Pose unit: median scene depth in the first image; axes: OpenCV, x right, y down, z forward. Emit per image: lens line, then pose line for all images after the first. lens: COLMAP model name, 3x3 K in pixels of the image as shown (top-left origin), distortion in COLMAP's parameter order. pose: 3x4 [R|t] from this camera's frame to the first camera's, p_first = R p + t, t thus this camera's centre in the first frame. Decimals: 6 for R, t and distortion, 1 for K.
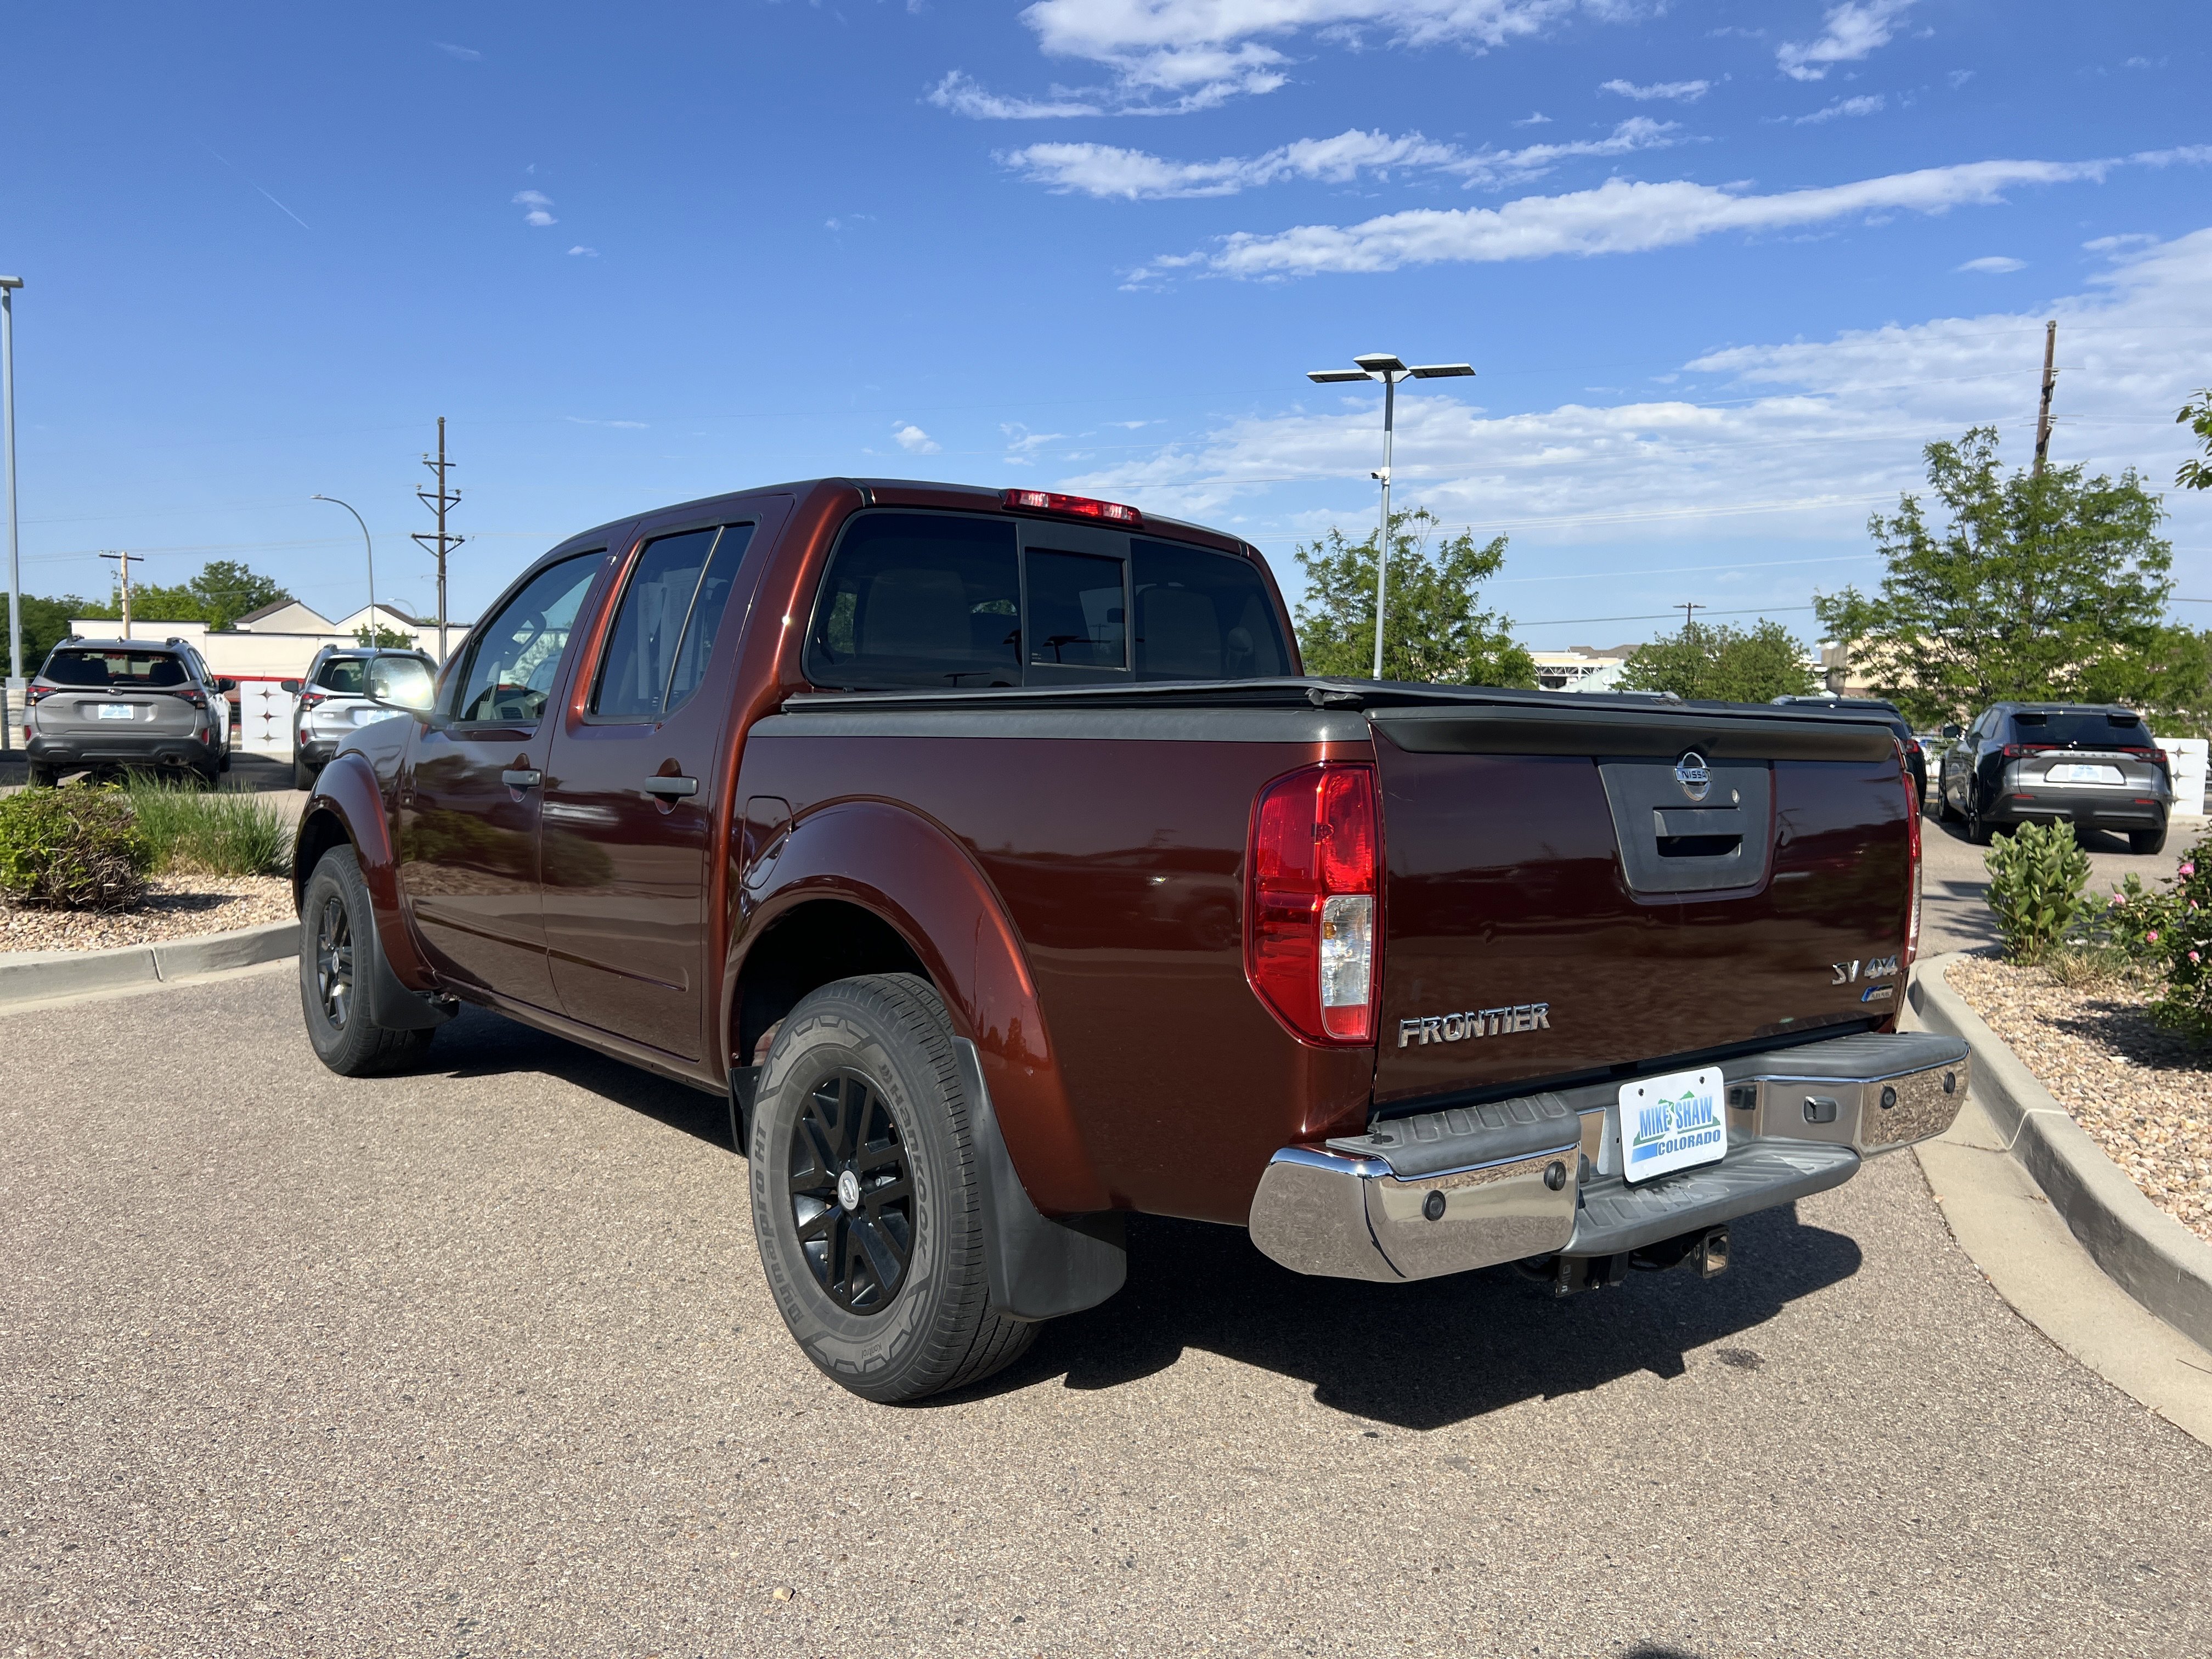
lens RADIAL K [[1660.3, 0, 1074.3], [0, 1660.3, 852.6], [0, 0, 1]] dist [0.054214, -0.052983]
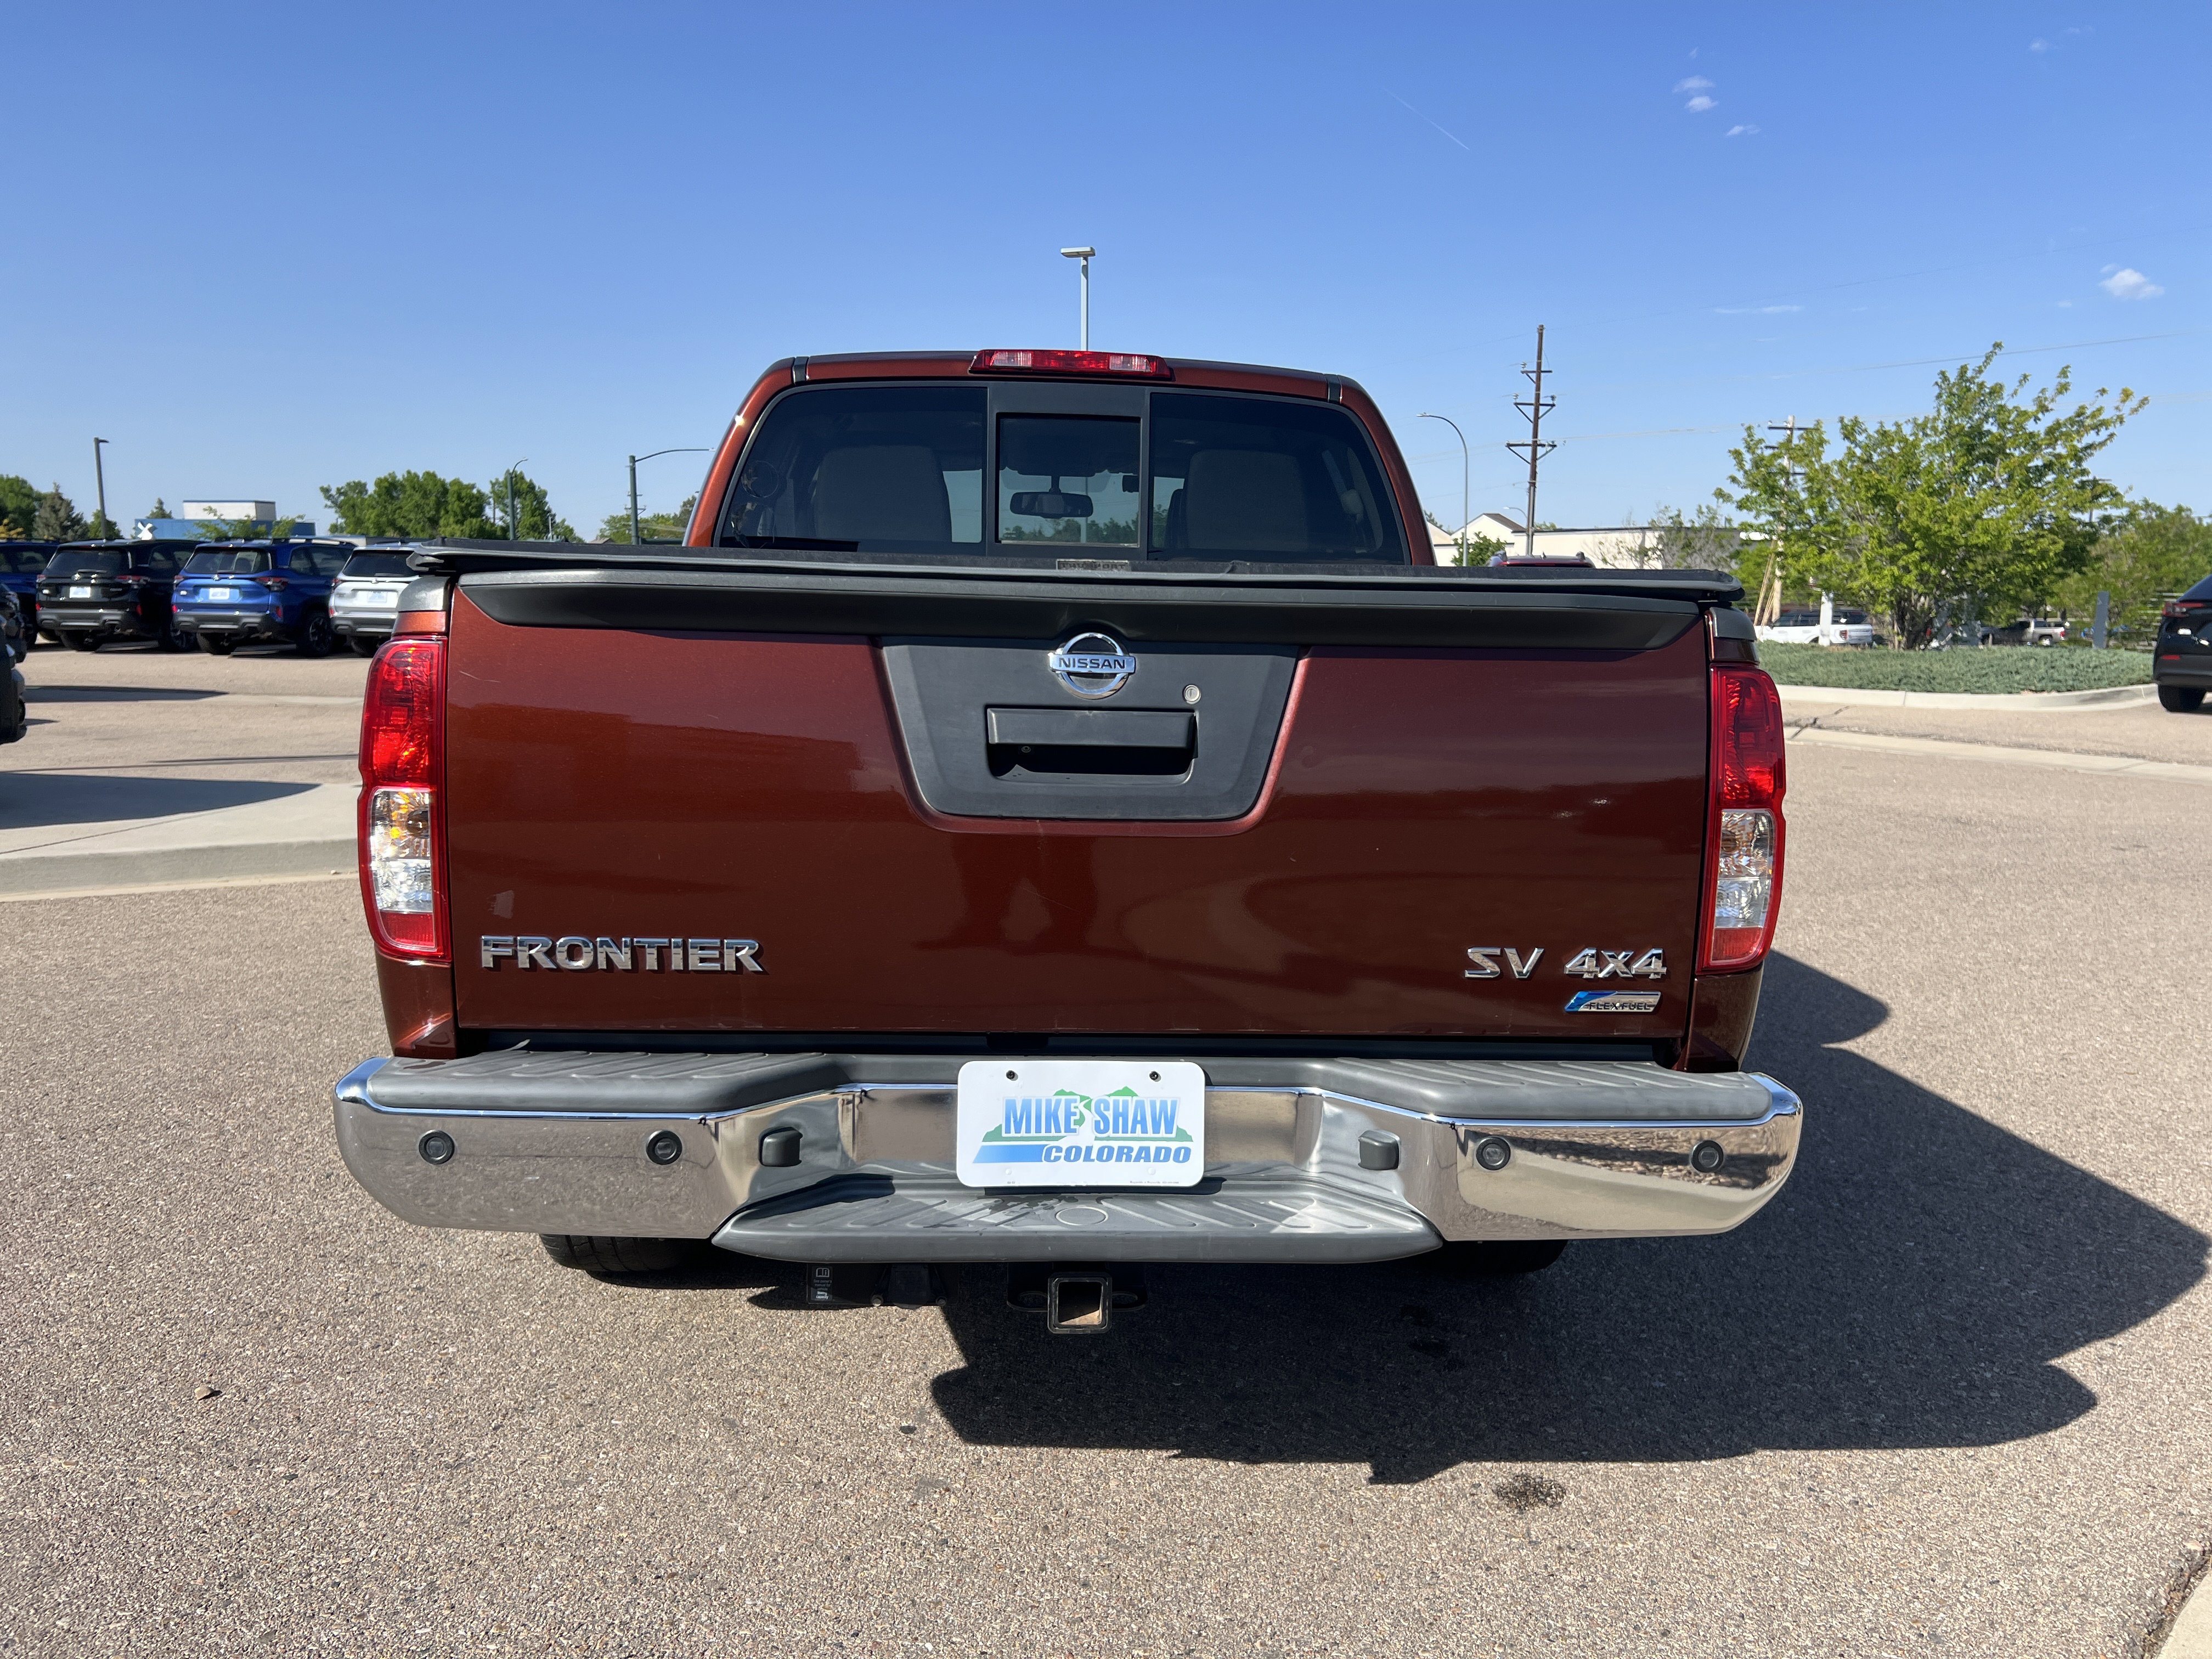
lens RADIAL K [[1660.3, 0, 1118.0], [0, 1660.3, 838.6], [0, 0, 1]] dist [0.054214, -0.052983]
pose [[0.813170, 0.068836, -0.577941, 0.750148], [-0.040319, 0.997258, 0.062049, -0.013501], [0.580628, -0.027154, 0.813716, 0.377845]]
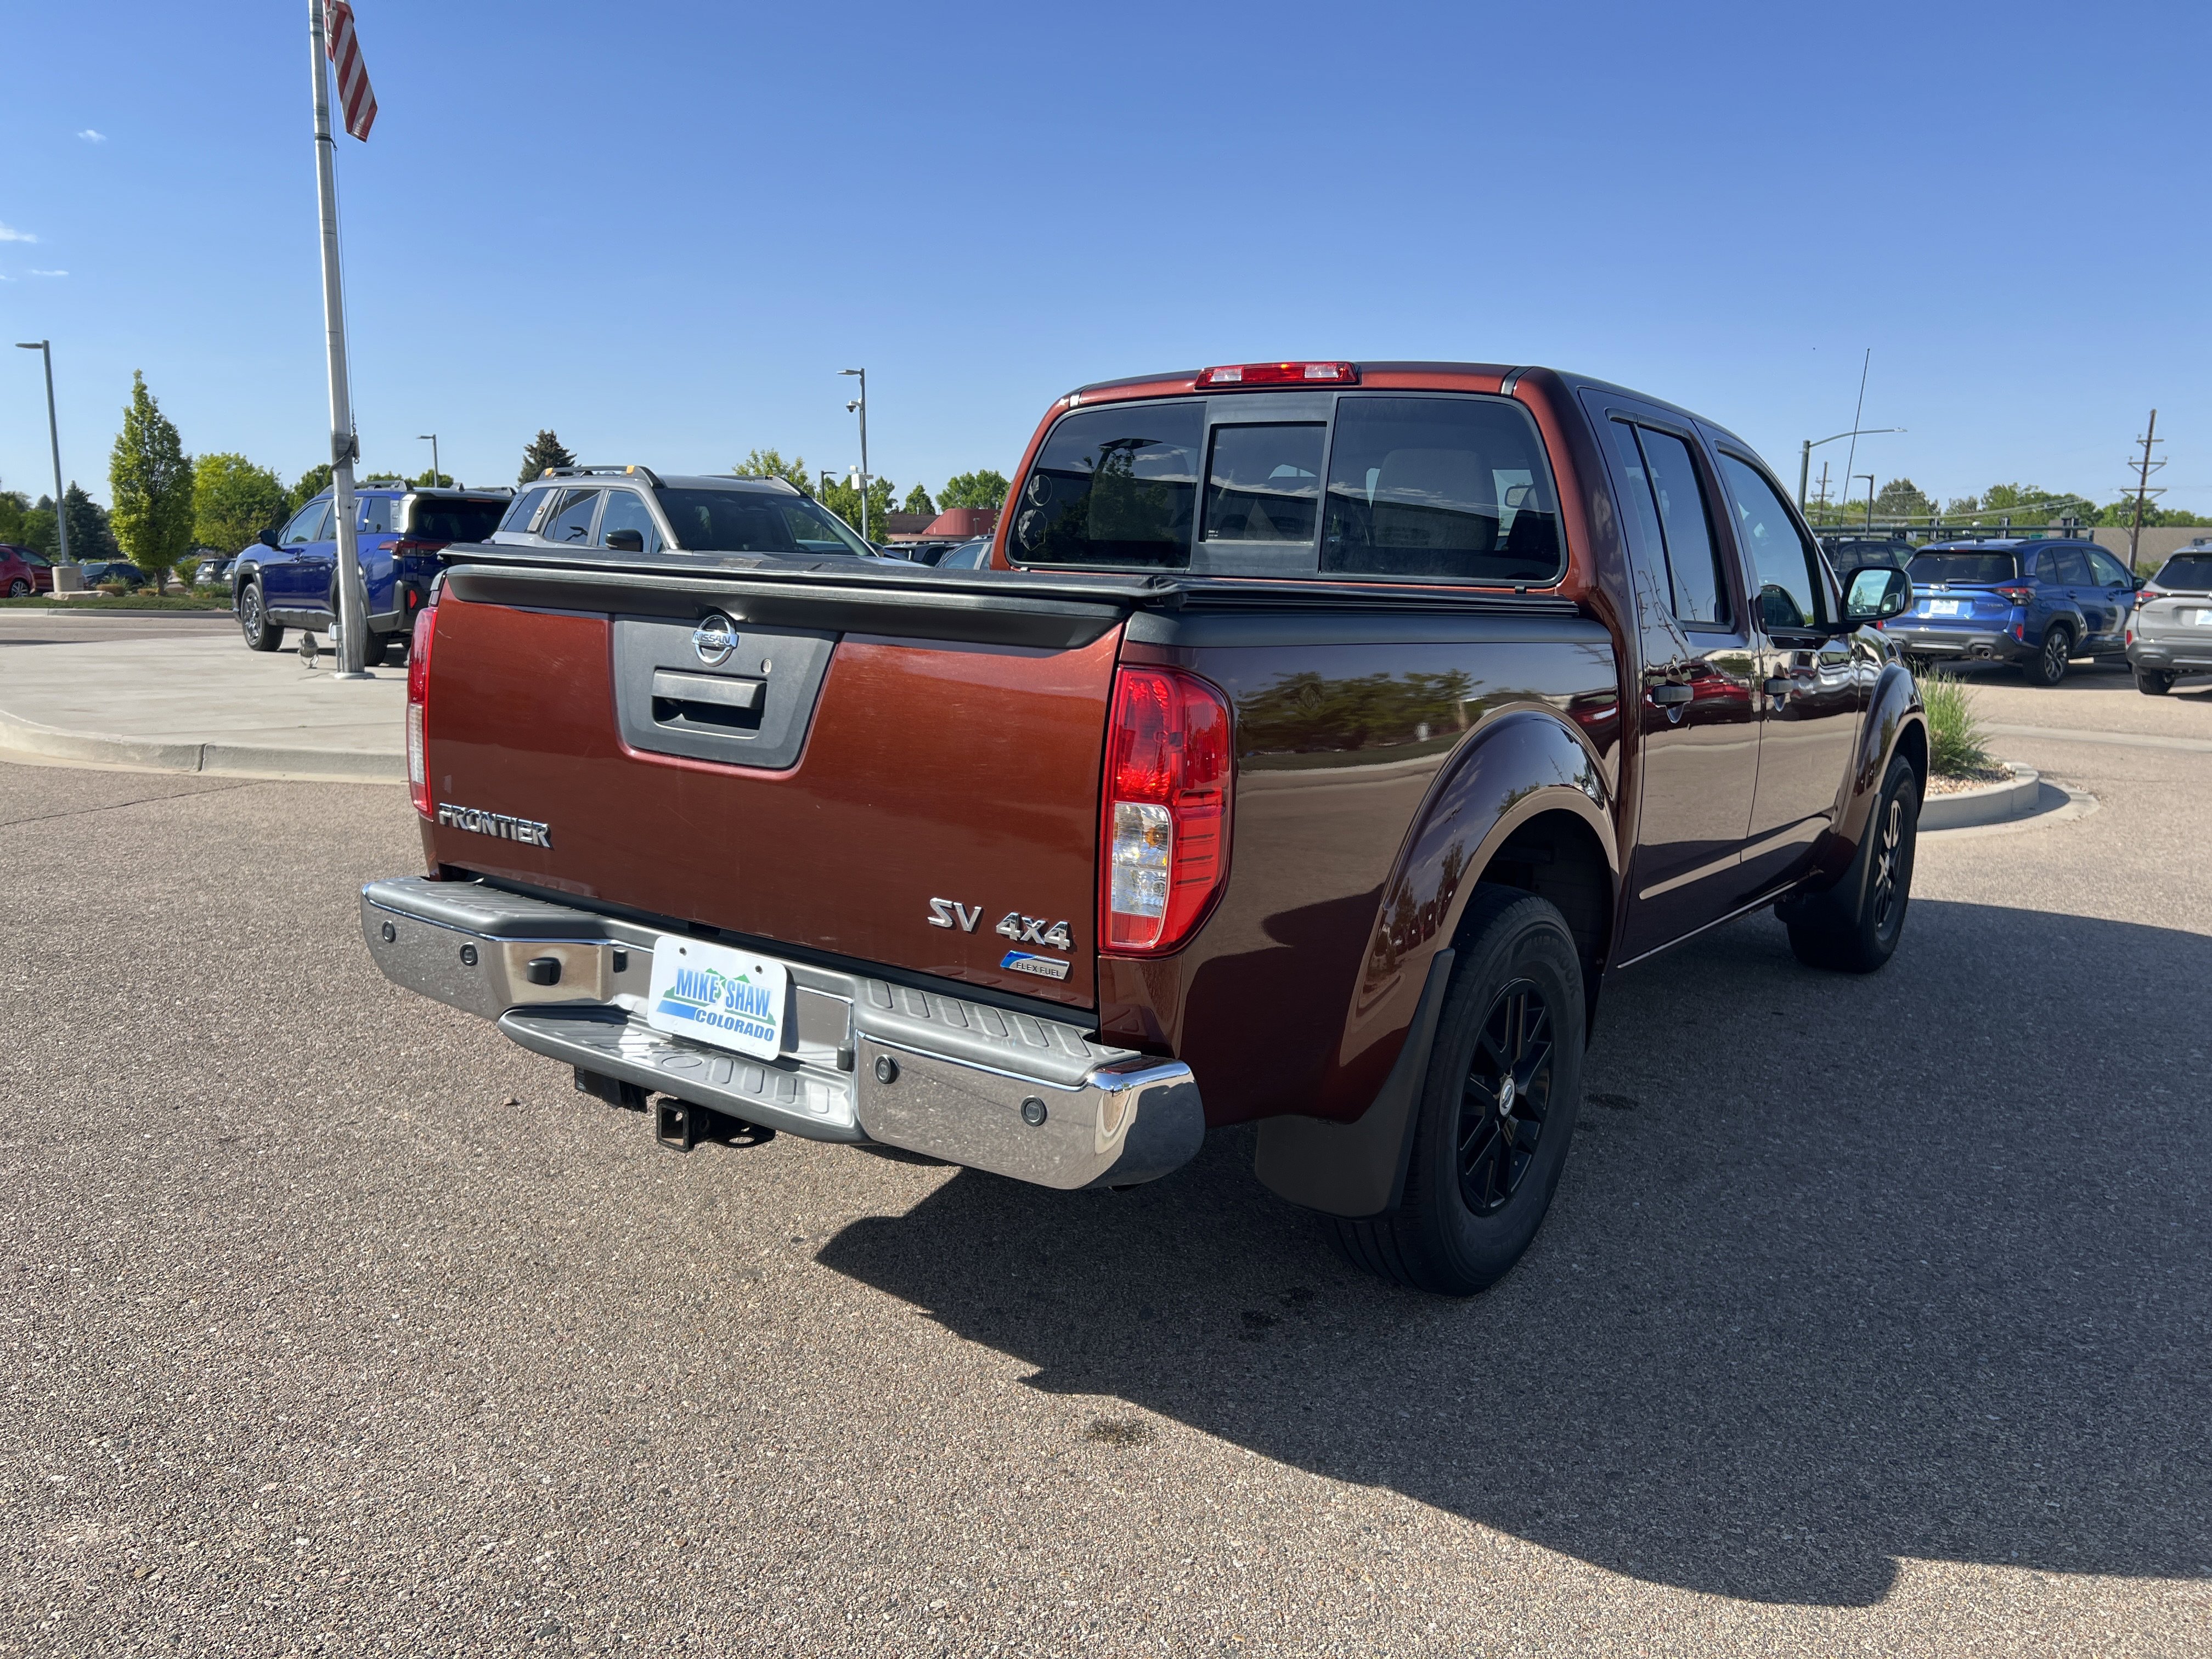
lens RADIAL K [[1660.3, 0, 1142.8], [0, 1660.3, 828.9], [0, 0, 1]] dist [0.054214, -0.052983]
pose [[0.278662, 0.132886, -0.951151, 1.258184], [-0.097482, 0.989180, 0.109639, -0.061720], [0.955429, 0.062168, 0.288601, 0.894785]]
